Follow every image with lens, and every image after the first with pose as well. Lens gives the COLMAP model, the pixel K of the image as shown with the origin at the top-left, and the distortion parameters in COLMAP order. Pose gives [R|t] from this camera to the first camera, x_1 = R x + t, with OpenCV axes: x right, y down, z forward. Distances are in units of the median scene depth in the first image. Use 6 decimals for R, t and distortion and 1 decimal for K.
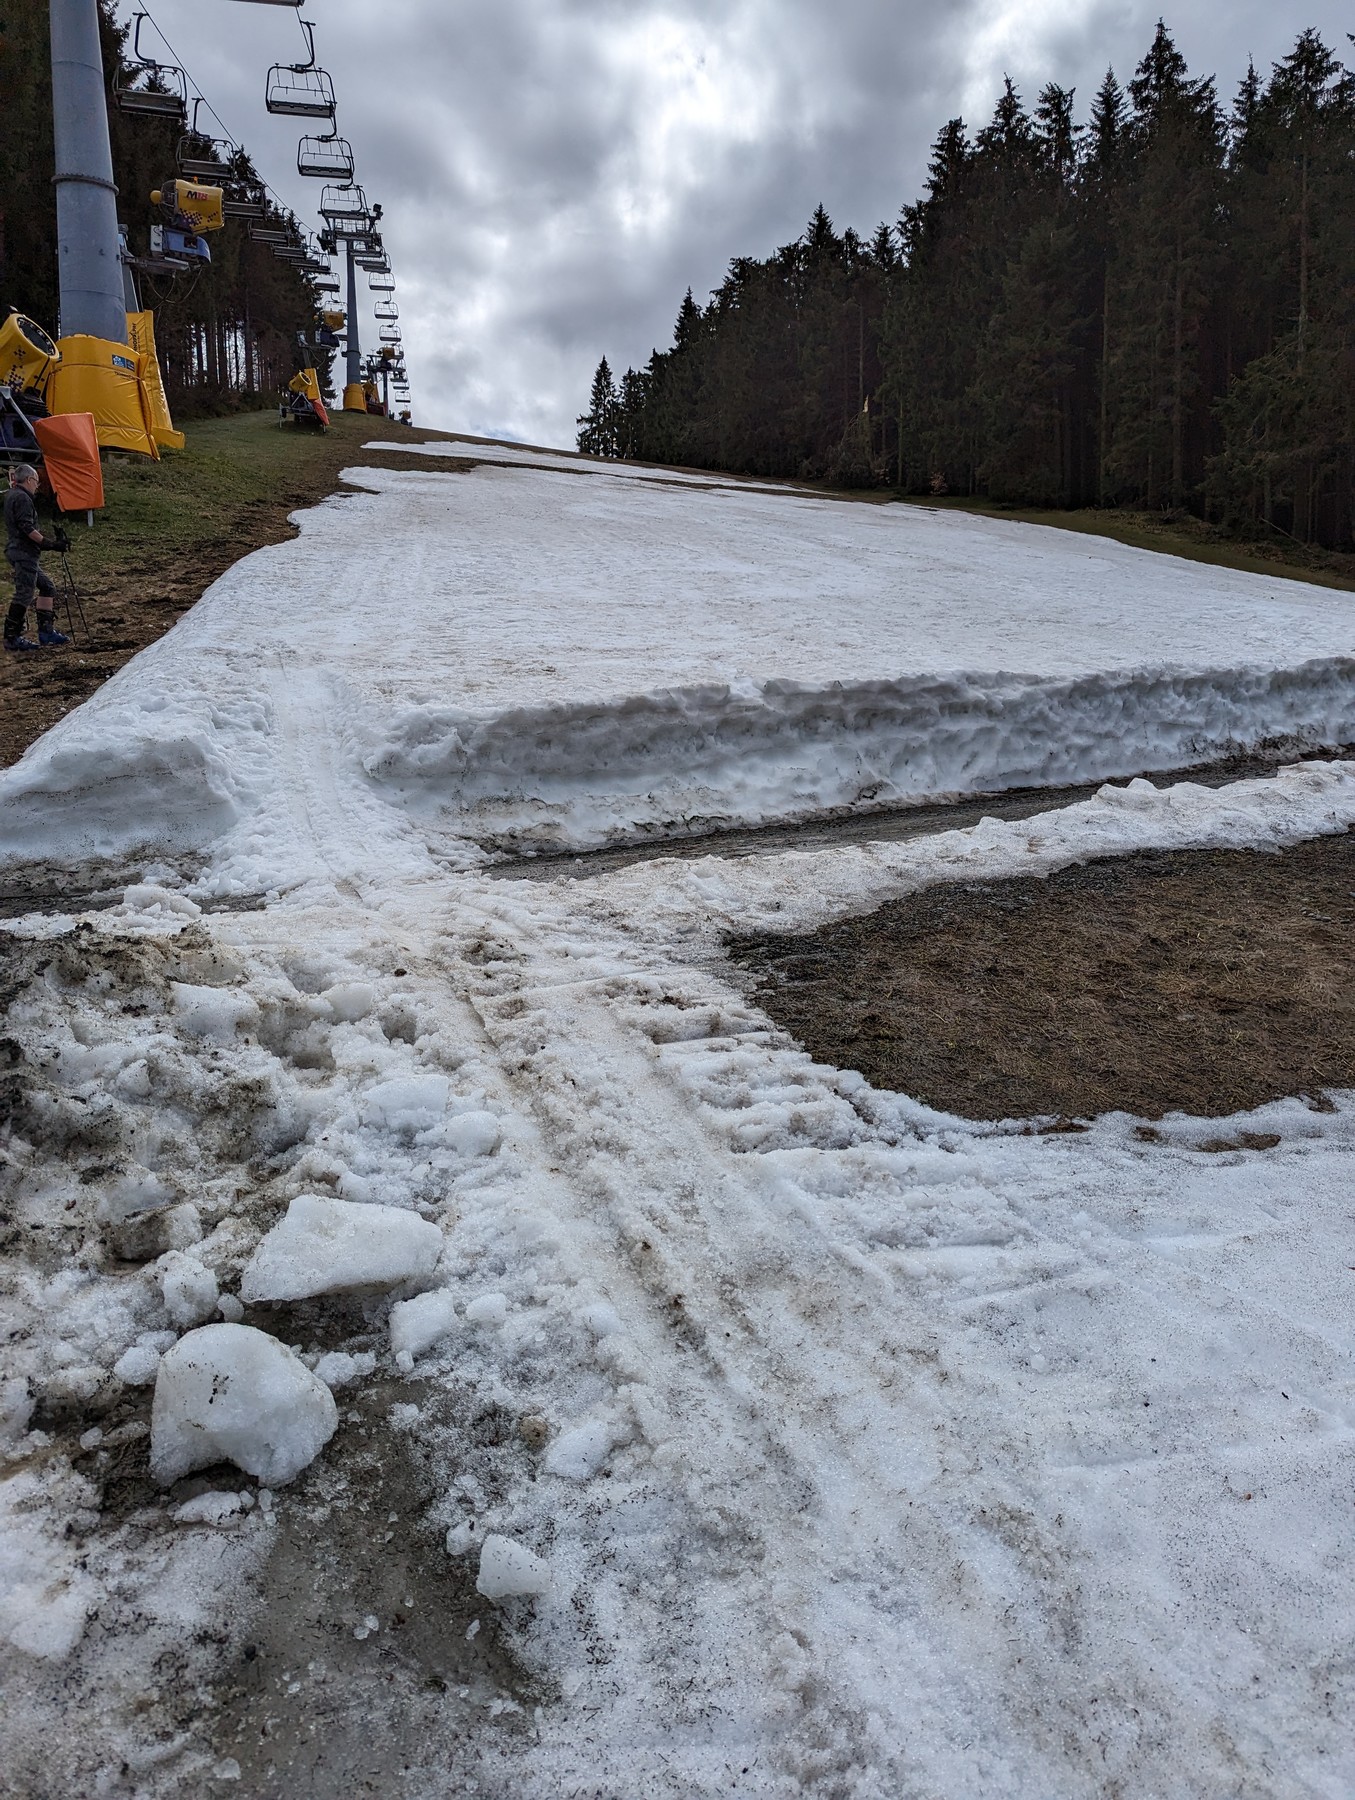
lens RADIAL K [[1262.4, 0, 683.4], [0, 1262.4, 900.7], [0, 0, 1]] dist [0.034157, -0.011383]
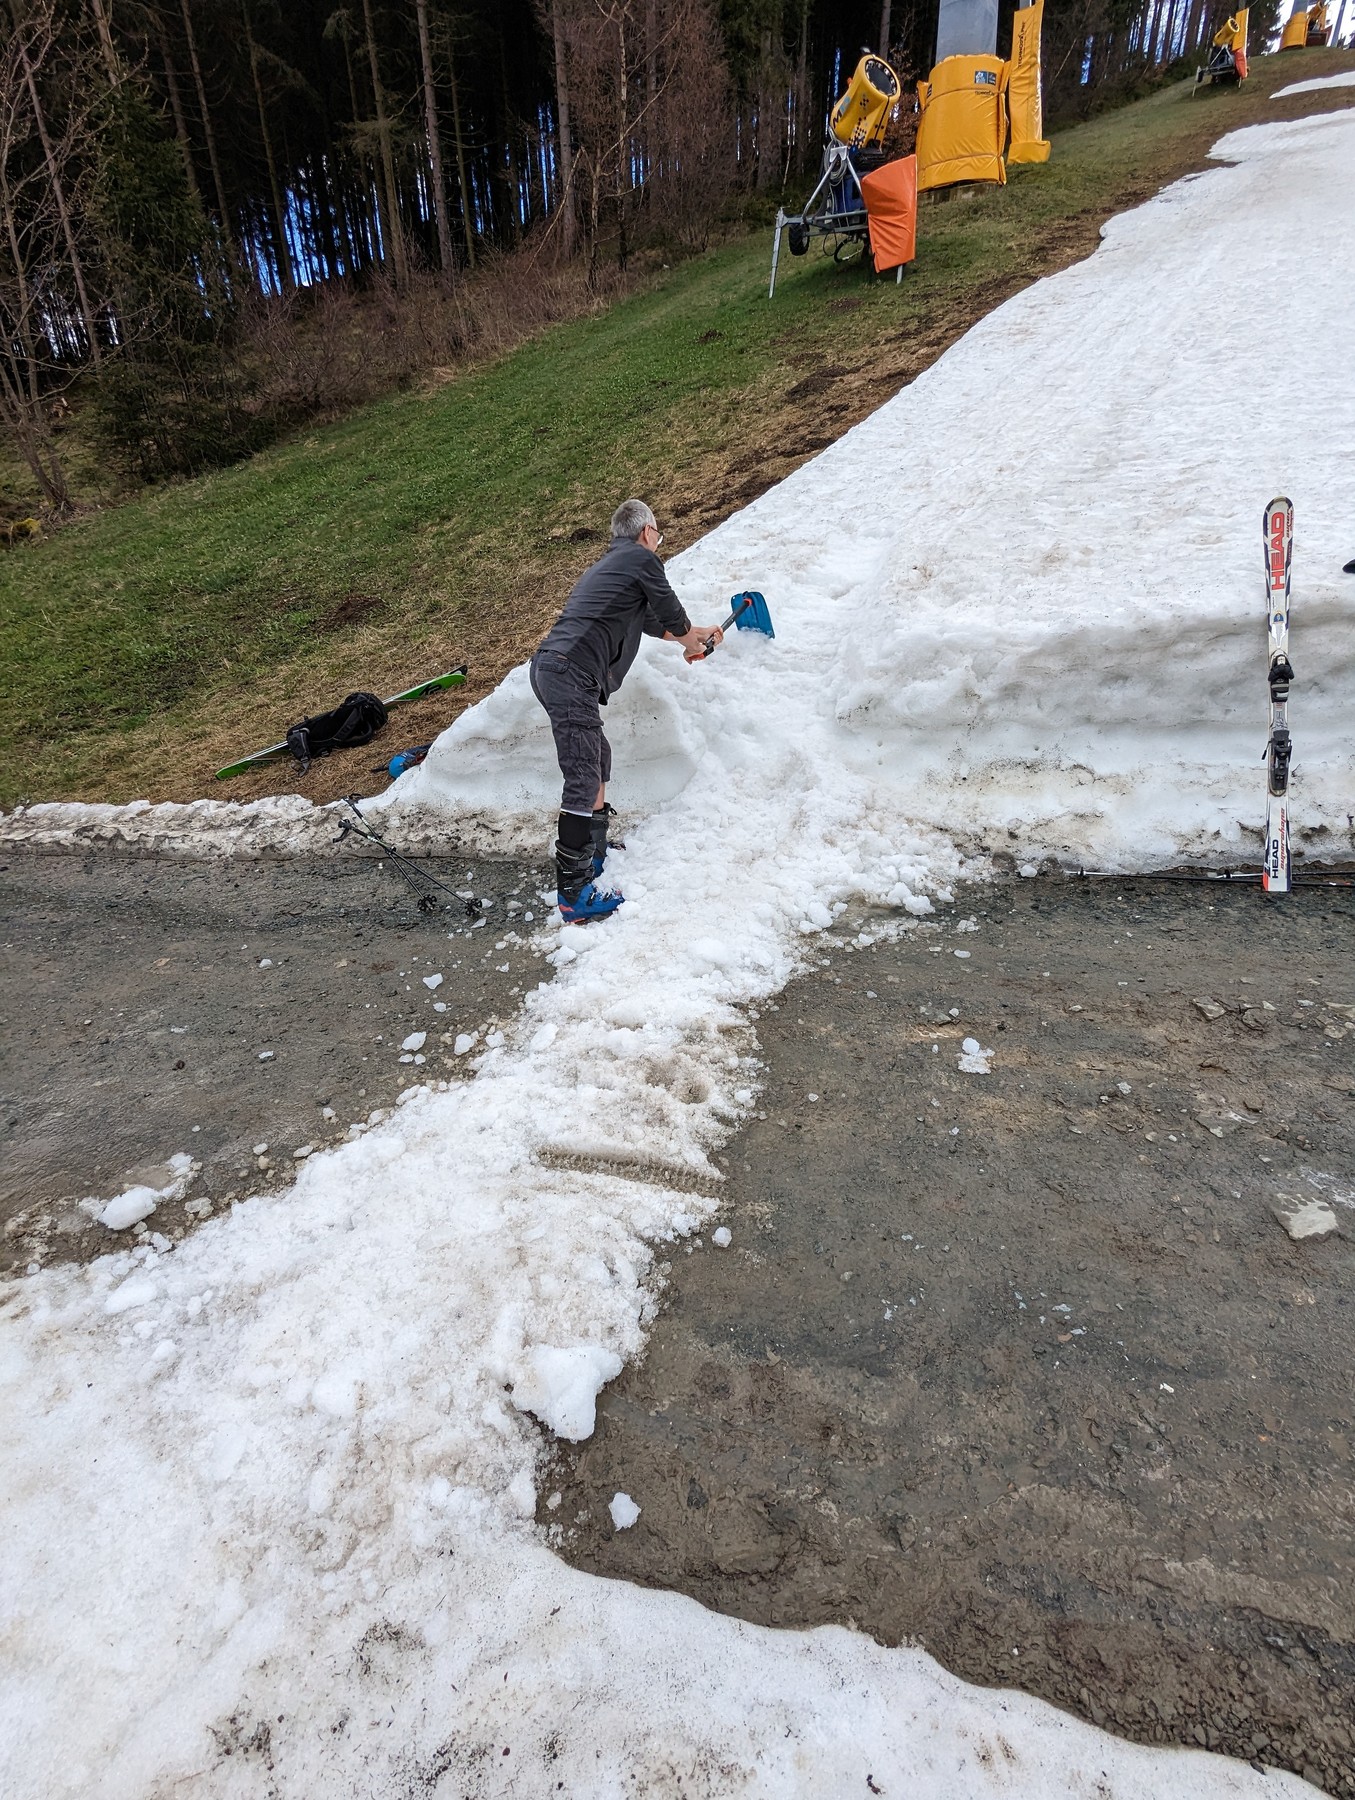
lens RADIAL K [[852.4, 0, 681.1], [0, 852.4, 904.6], [0, 0, 1]] dist [-0.000101, 0.000647]
pose [[0.726102, 0.285411, -0.625553, 0.034415], [-0.027074, 0.920942, 0.388758, -0.179306], [0.687054, -0.265342, 0.676425, 0.508221]]
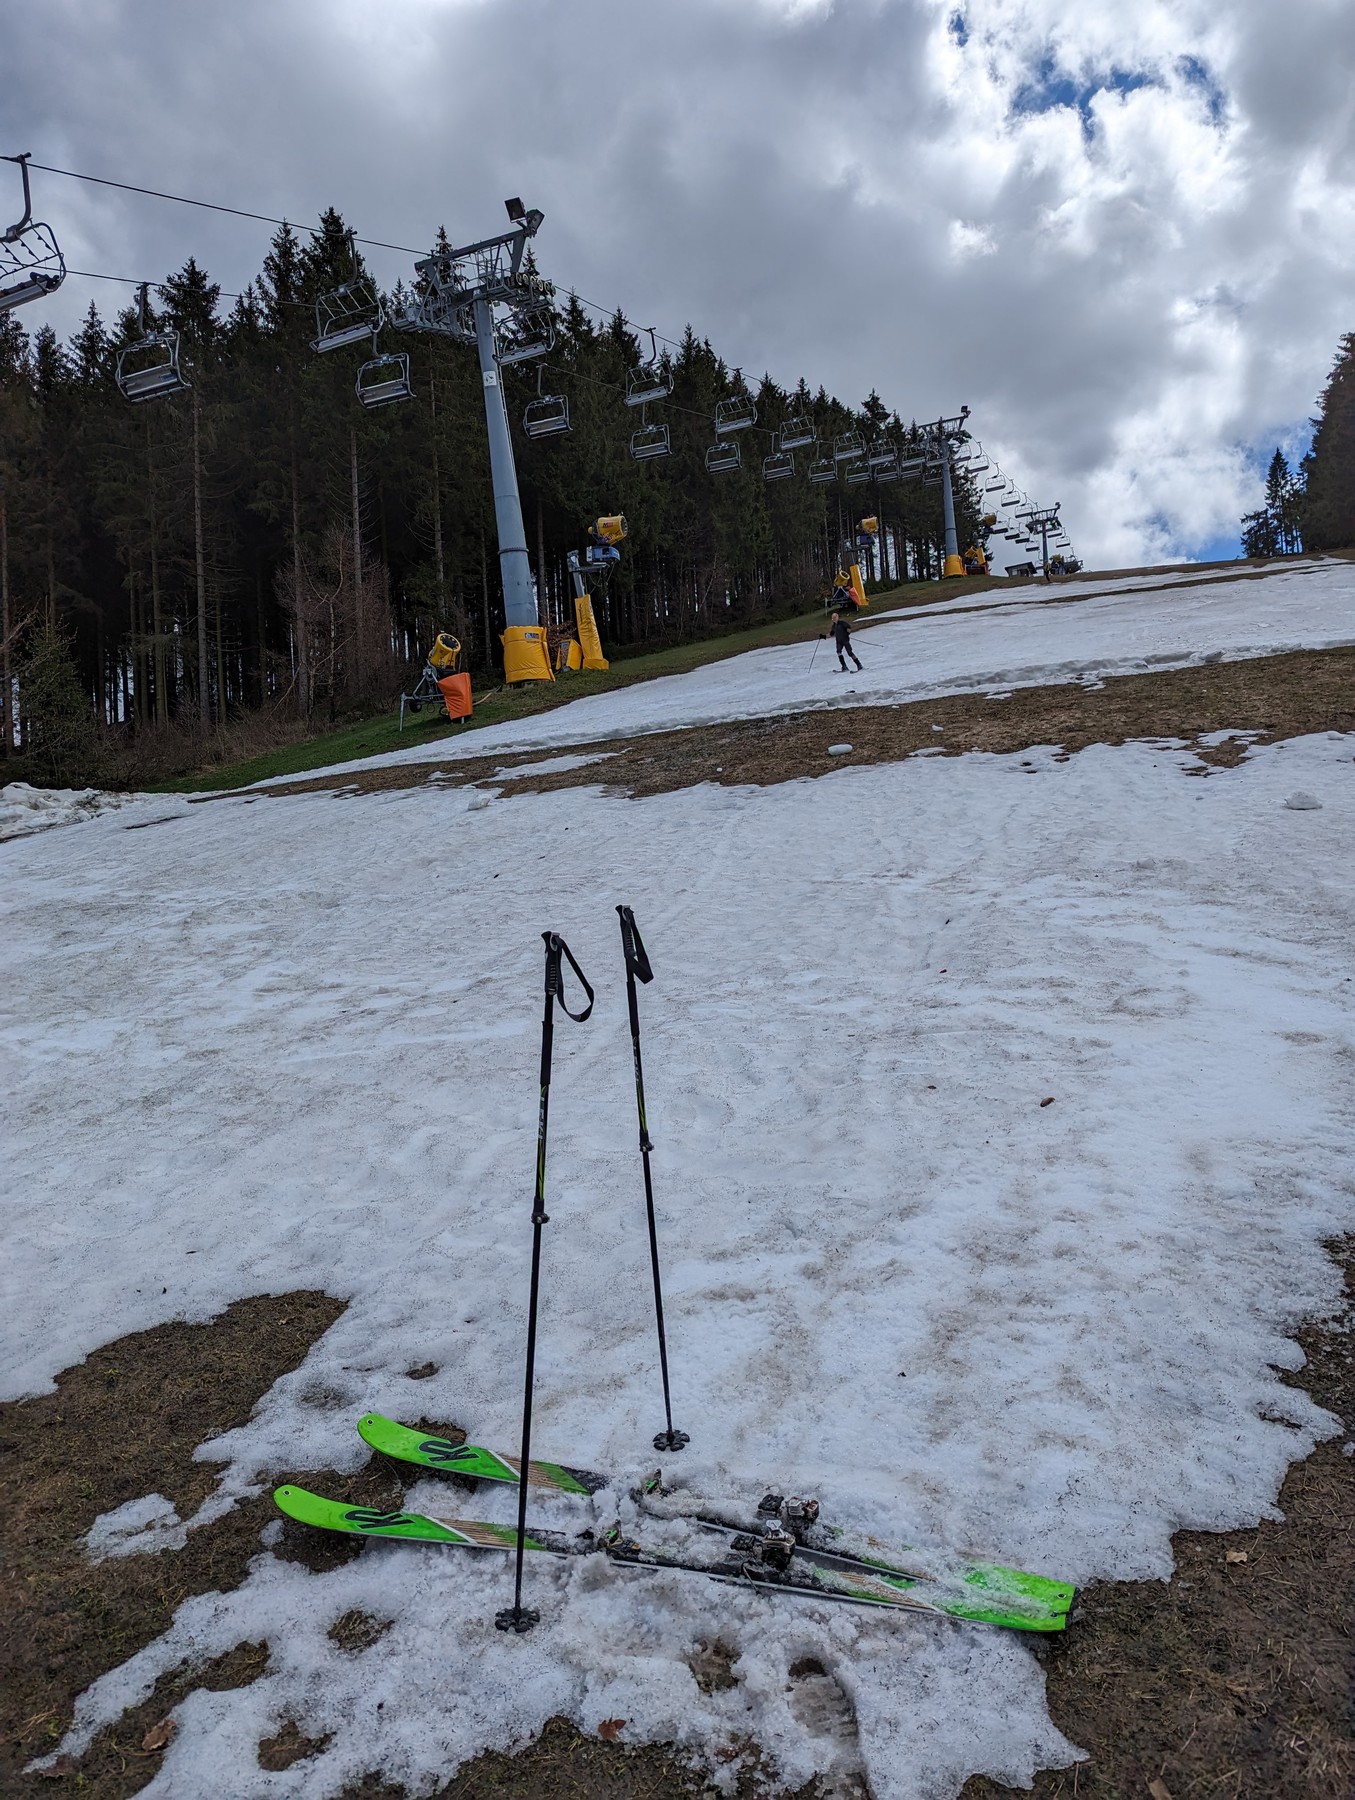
lens RADIAL K [[1262.4, 0, 676.3], [0, 1262.4, 902.5], [0, 0, 1]] dist [0.034157, -0.011383]
pose [[0.821525, -0.074336, -0.565306, 2.240852], [0.014940, 0.993931, -0.108986, 0.532869], [0.569976, 0.081089, 0.817650, -1.122745]]
